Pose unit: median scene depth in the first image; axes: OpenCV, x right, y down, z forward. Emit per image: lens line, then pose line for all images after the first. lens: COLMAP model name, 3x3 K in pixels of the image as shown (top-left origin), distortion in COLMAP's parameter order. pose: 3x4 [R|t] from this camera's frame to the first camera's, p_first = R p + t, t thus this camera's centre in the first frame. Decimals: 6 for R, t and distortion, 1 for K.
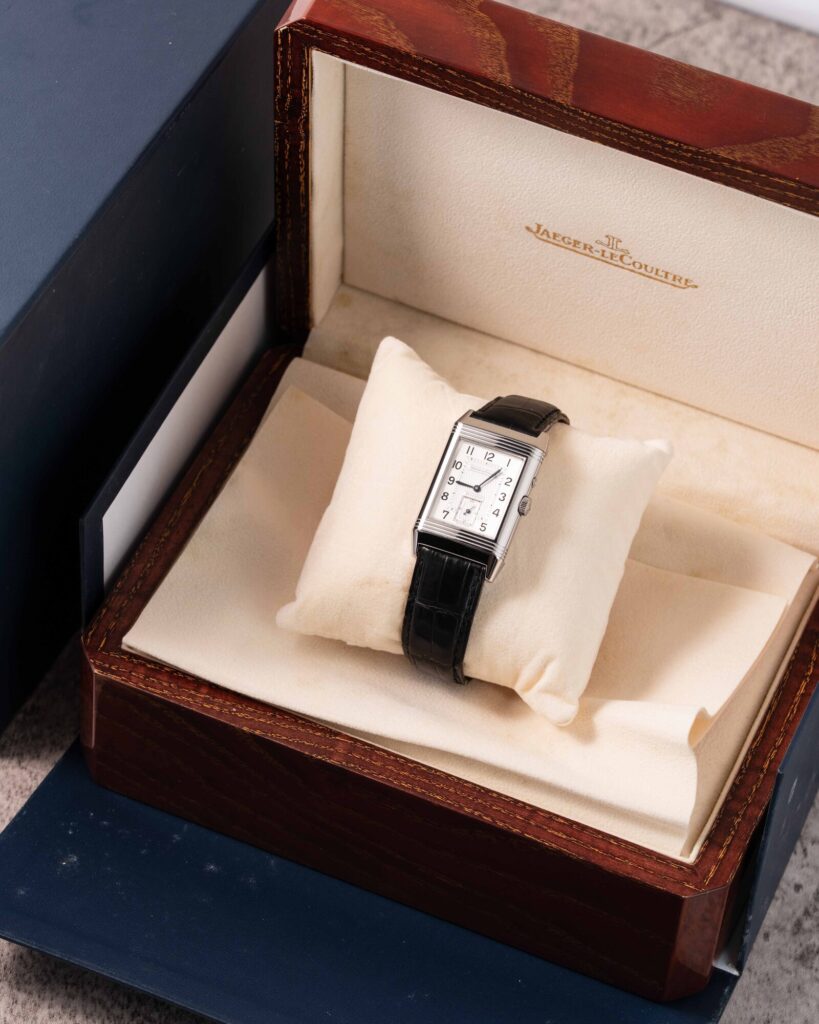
lens RADIAL K [[4504.2, 0, 409.5], [0, 4504.2, 512.0], [0, 0, 1]] dist [-0.020591, 3.378778]
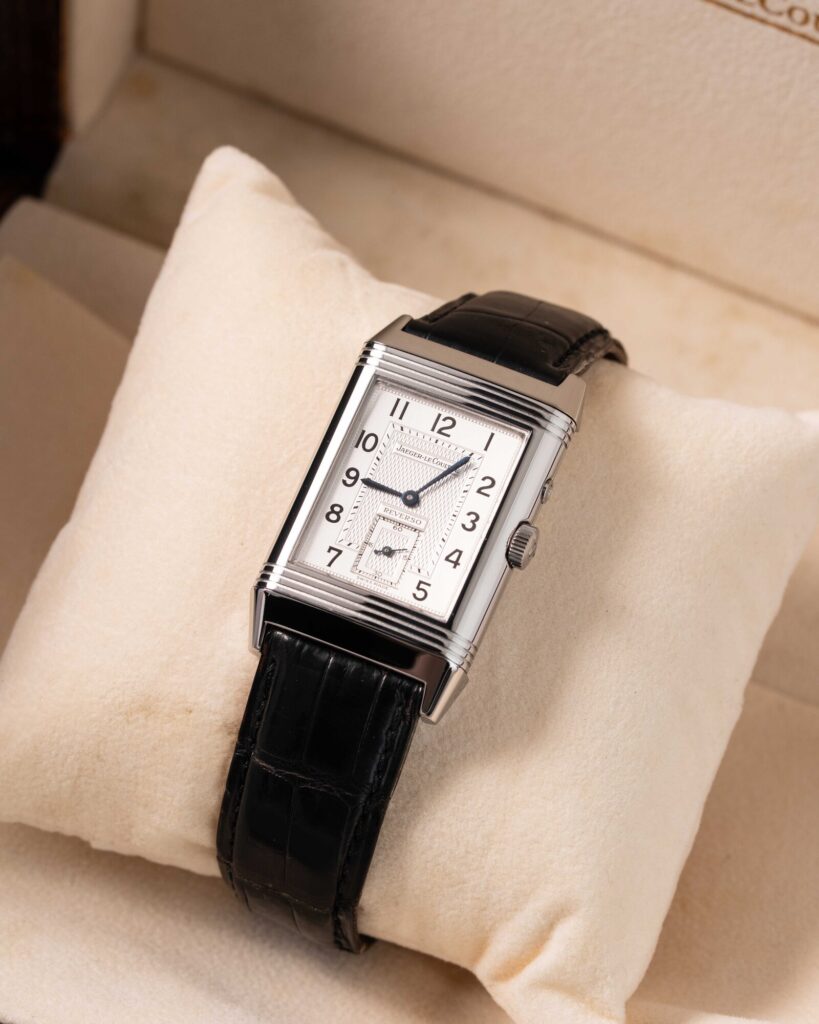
lens RADIAL K [[4504.2, 0, 409.5], [0, 4504.2, 512.0], [0, 0, 1]] dist [-0.020591, 3.378778]
pose [[0.998584, 0.049627, 0.019154, 0.006785], [-0.049333, 0.998662, -0.015505, 0.002552], [-0.019898, 0.014538, 0.999696, 0.575292]]
